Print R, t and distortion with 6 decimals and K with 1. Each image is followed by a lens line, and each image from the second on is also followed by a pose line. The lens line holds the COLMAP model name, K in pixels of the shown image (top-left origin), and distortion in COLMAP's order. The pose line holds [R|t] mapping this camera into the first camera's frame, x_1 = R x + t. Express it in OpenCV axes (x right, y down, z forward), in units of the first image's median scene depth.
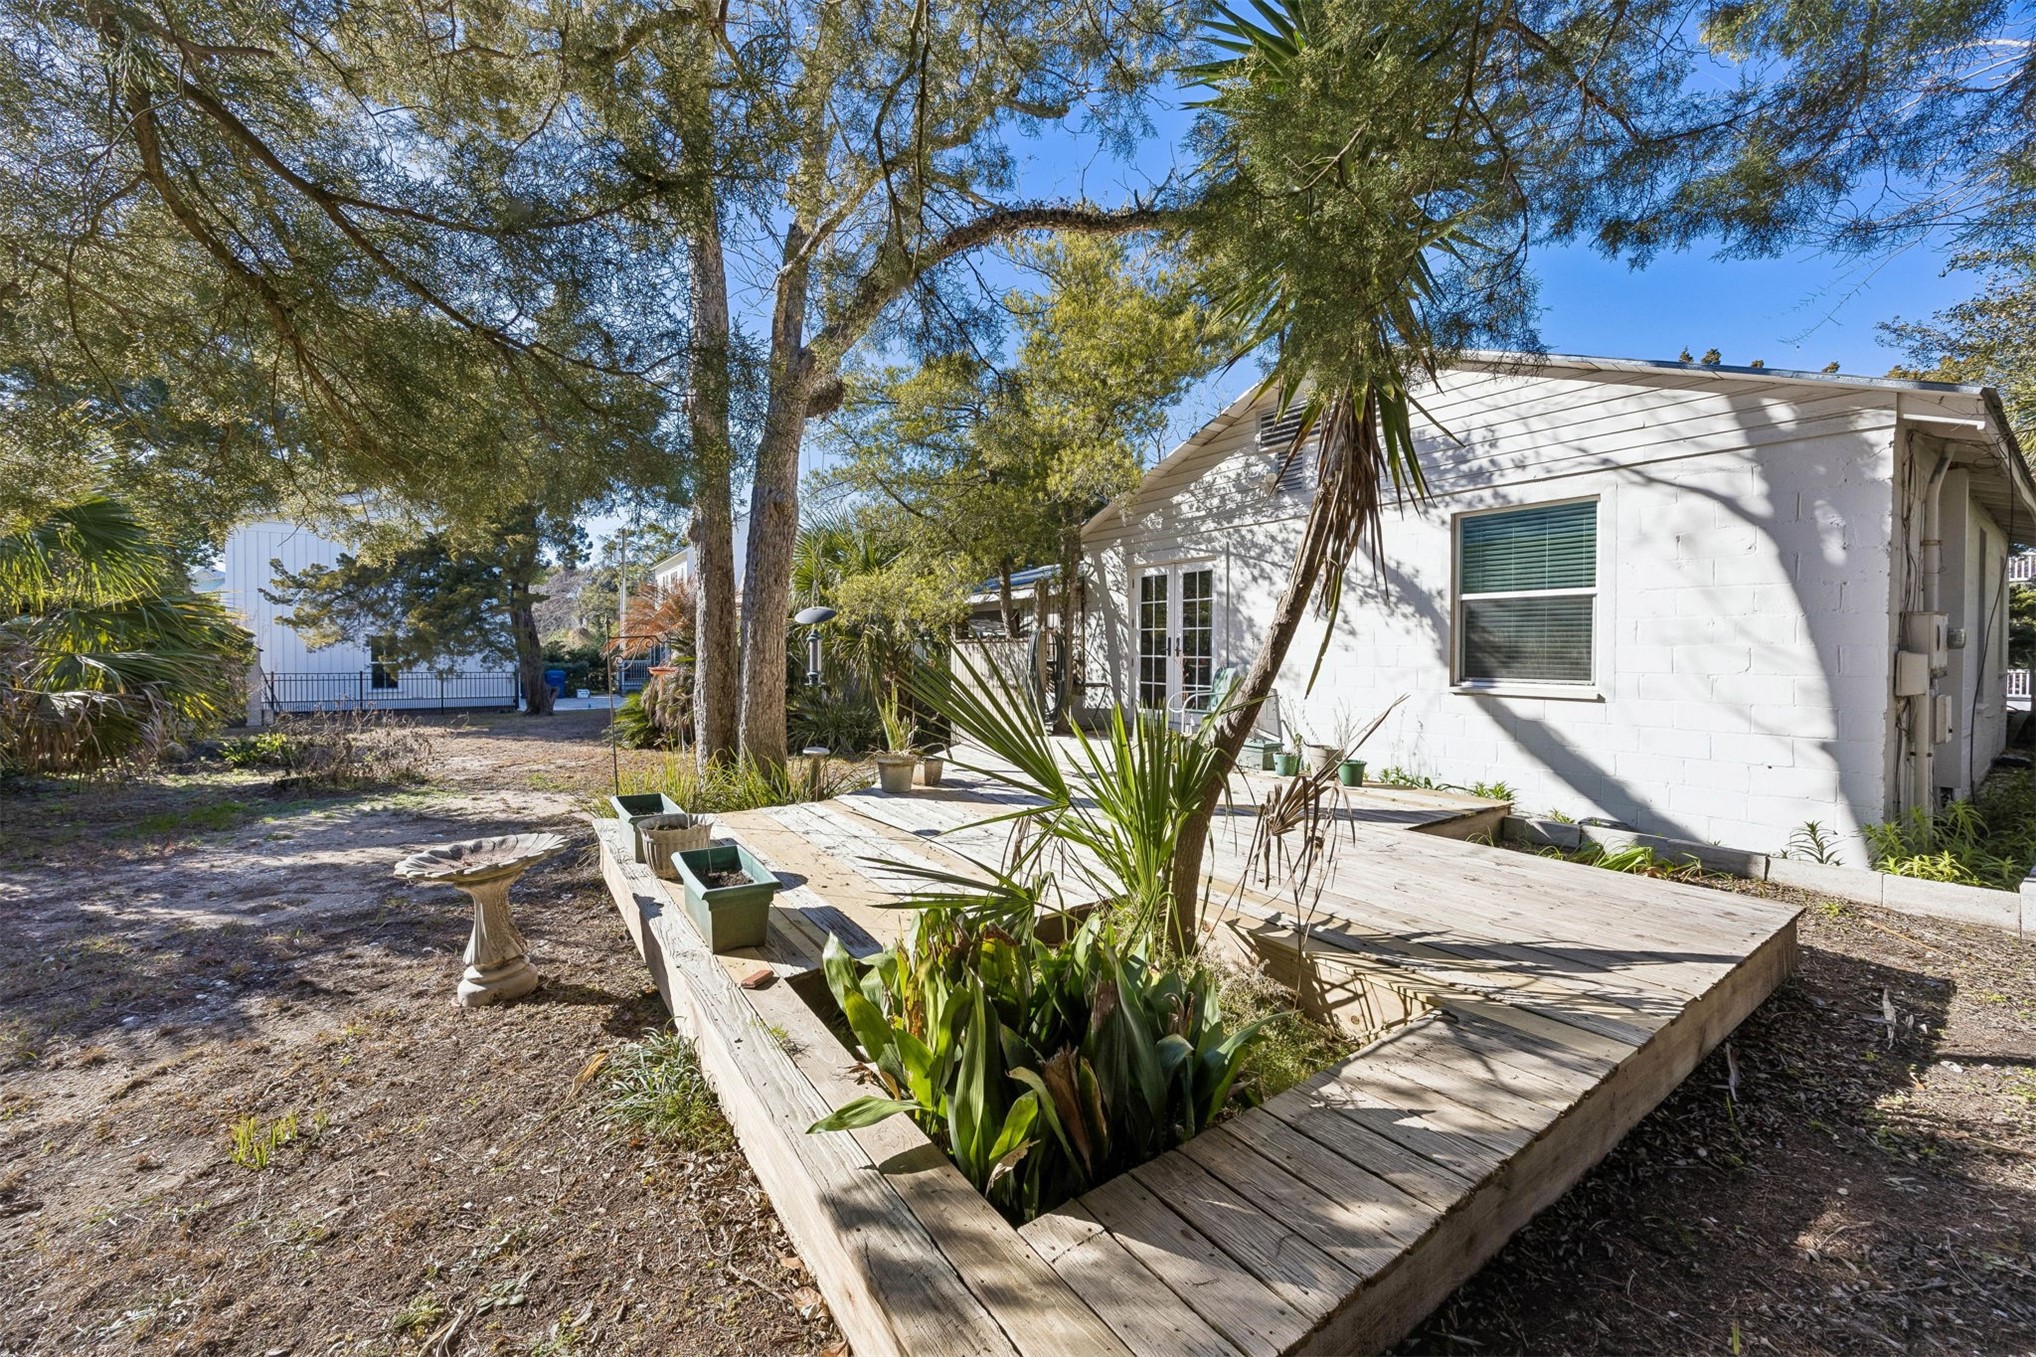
lens RADIAL K [[777.1, 0, 1011.3], [0, 777.1, 658.7], [0, 0, 1]] dist [-0.005229, 0.000043]
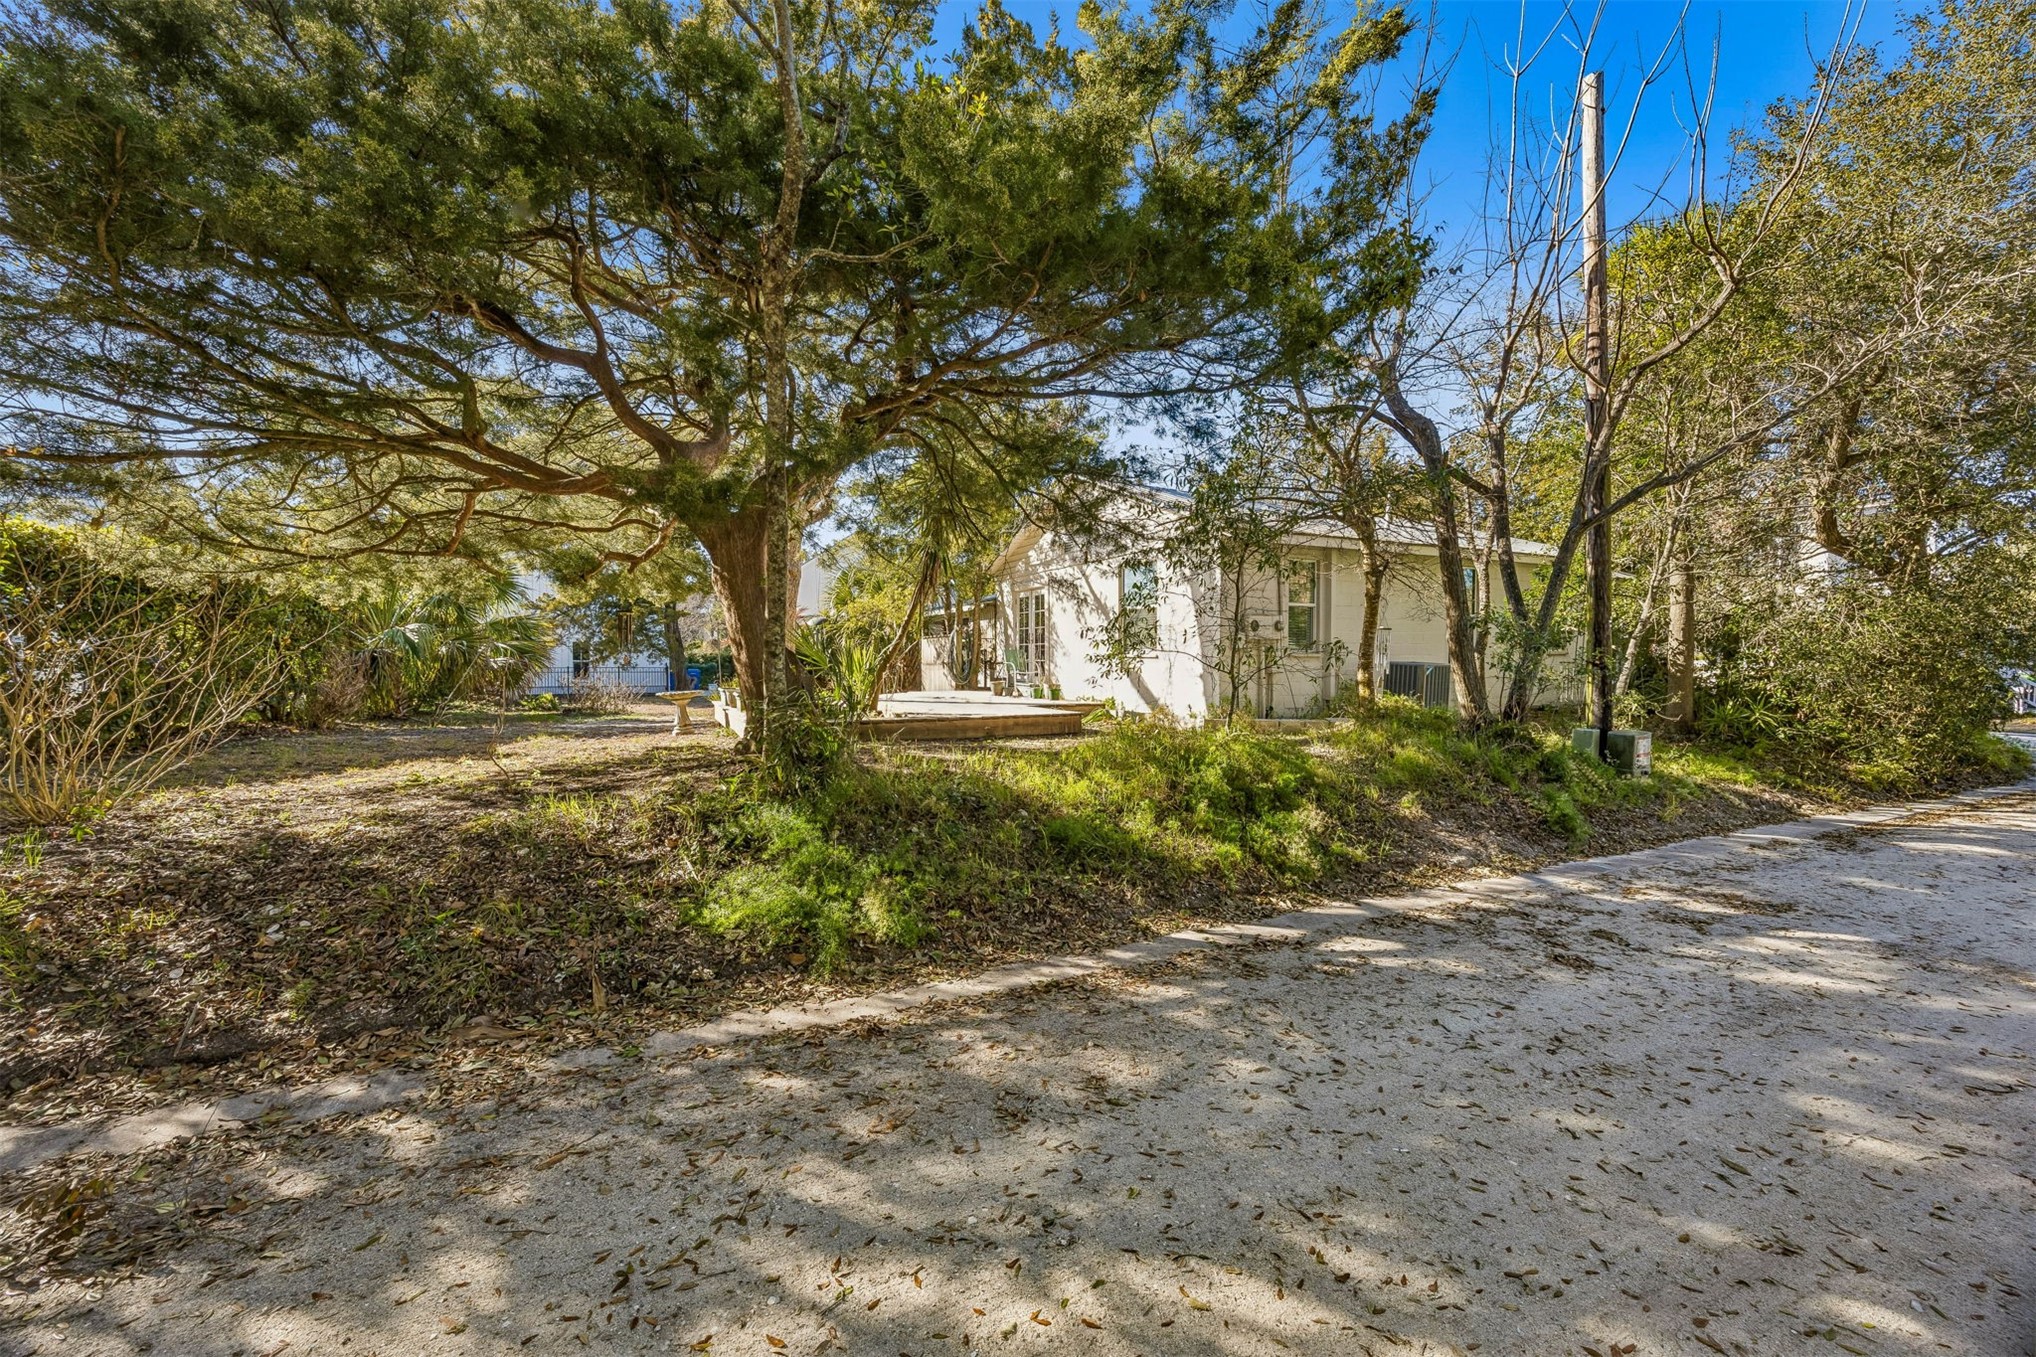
lens RADIAL K [[777.1, 0, 1011.3], [0, 777.1, 658.7], [0, 0, 1]] dist [-0.005229, 0.000043]
pose [[0.990010, -0.003997, -0.140941, 0.375256], [0.002185, 0.999913, -0.013007, 0.047216], [0.140981, 0.012569, 0.989933, -0.653389]]
